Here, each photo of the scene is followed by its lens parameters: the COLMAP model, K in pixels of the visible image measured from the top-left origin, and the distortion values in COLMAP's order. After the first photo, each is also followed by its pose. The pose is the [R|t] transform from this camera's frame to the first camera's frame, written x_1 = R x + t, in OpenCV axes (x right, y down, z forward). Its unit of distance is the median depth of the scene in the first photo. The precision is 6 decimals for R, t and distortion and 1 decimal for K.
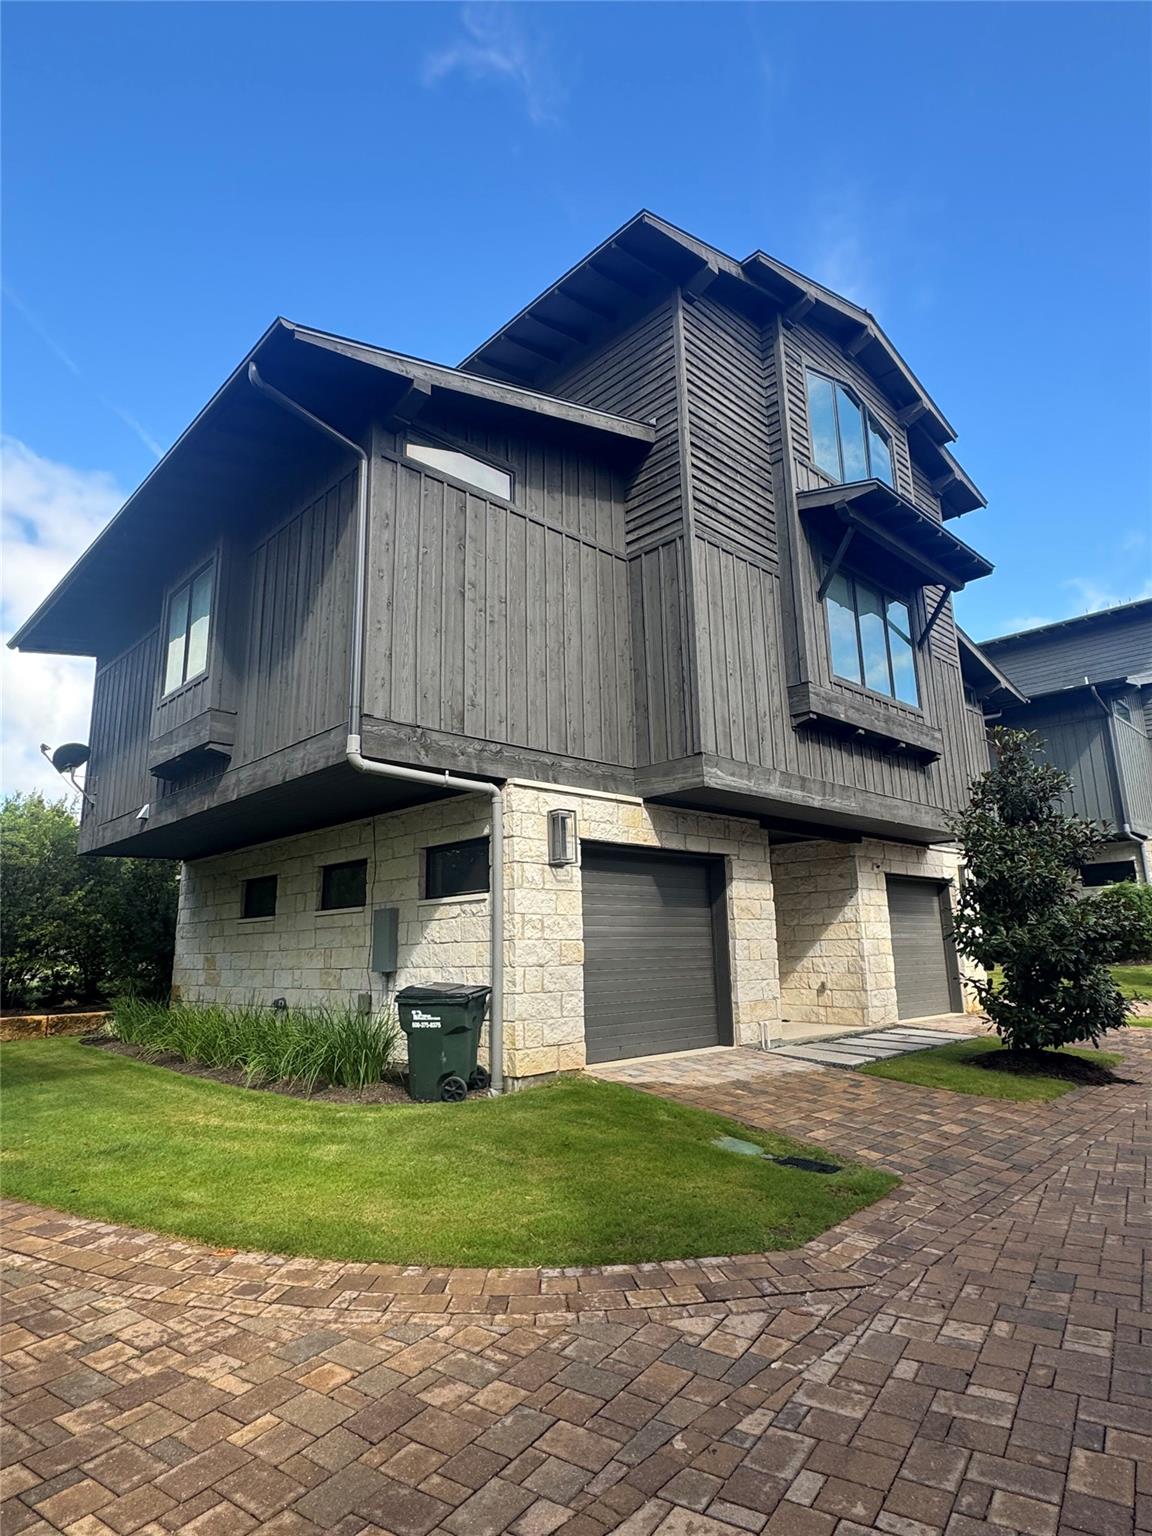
lens RADIAL K [[858.7, 0, 579.2], [0, 858.7, 762.9], [0, 0, 1]] dist [-0.005237, -0.000327]
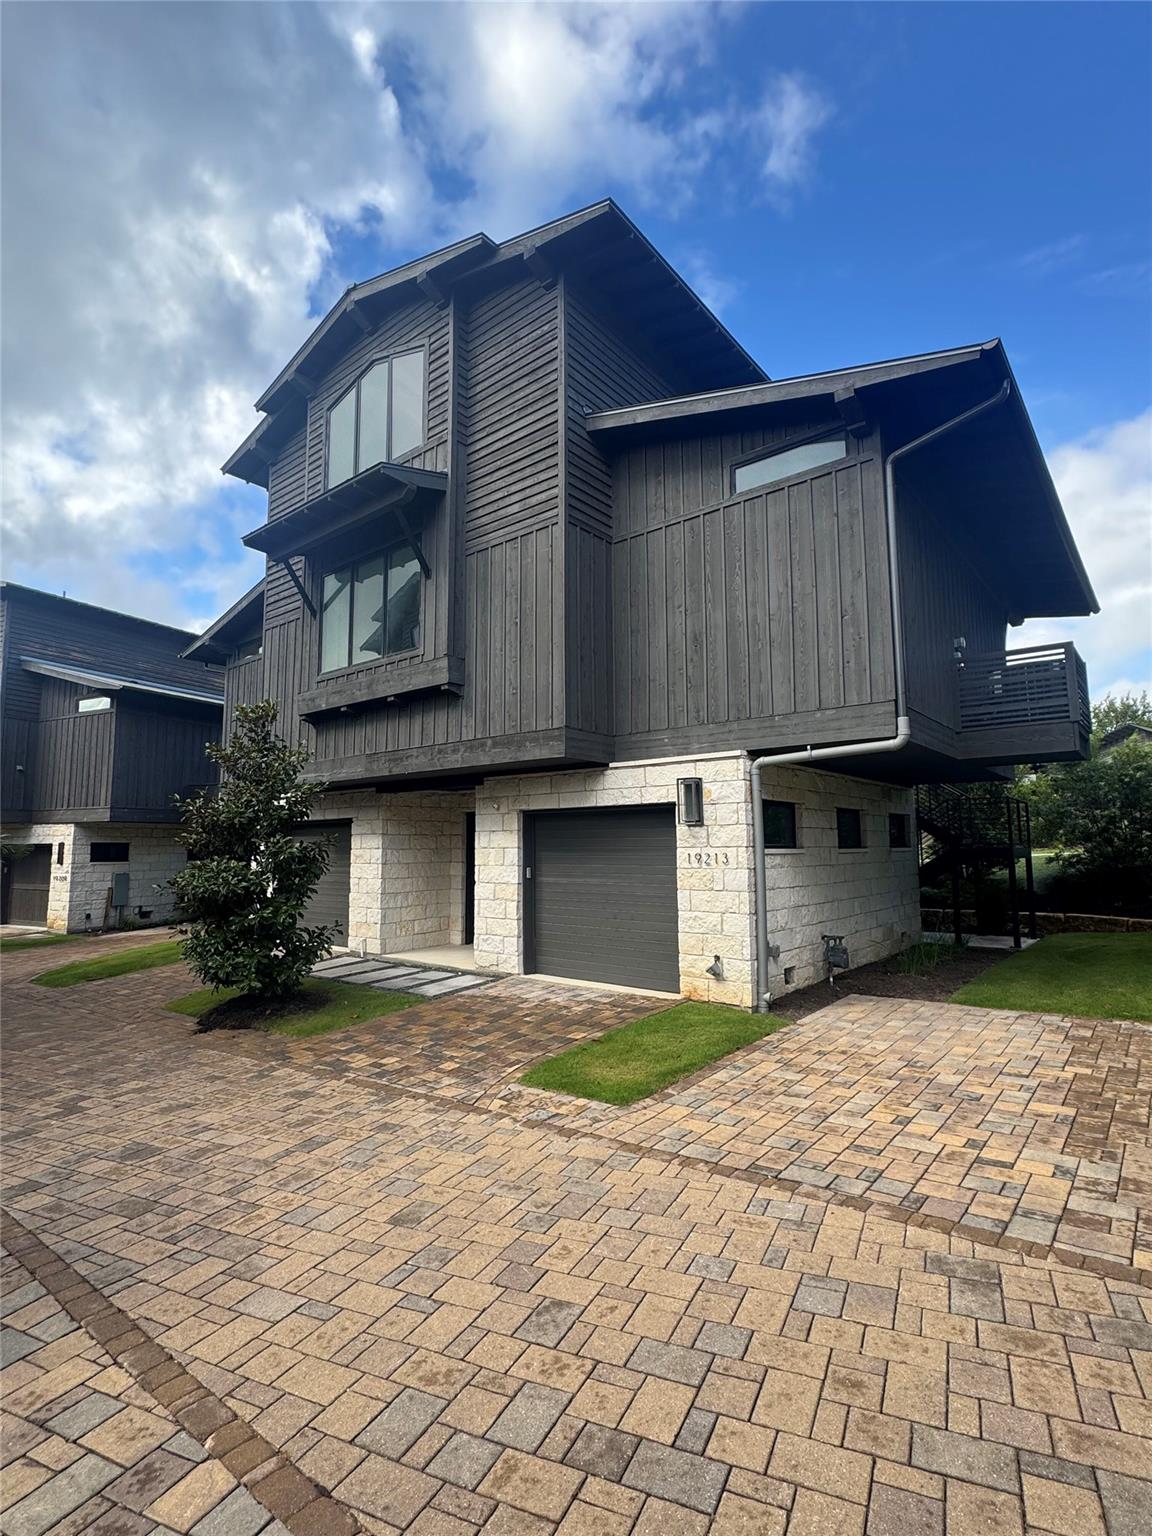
lens RADIAL K [[742.8, 0, 574.8], [0, 742.8, 765.8], [0, 0, 1]] dist [-0.003838, 0.000304]
pose [[0.117493, -0.089211, -0.989059, 1.589241], [0.222488, 0.973004, -0.061333, 0.199891], [0.967830, -0.212847, 0.134169, 1.346073]]
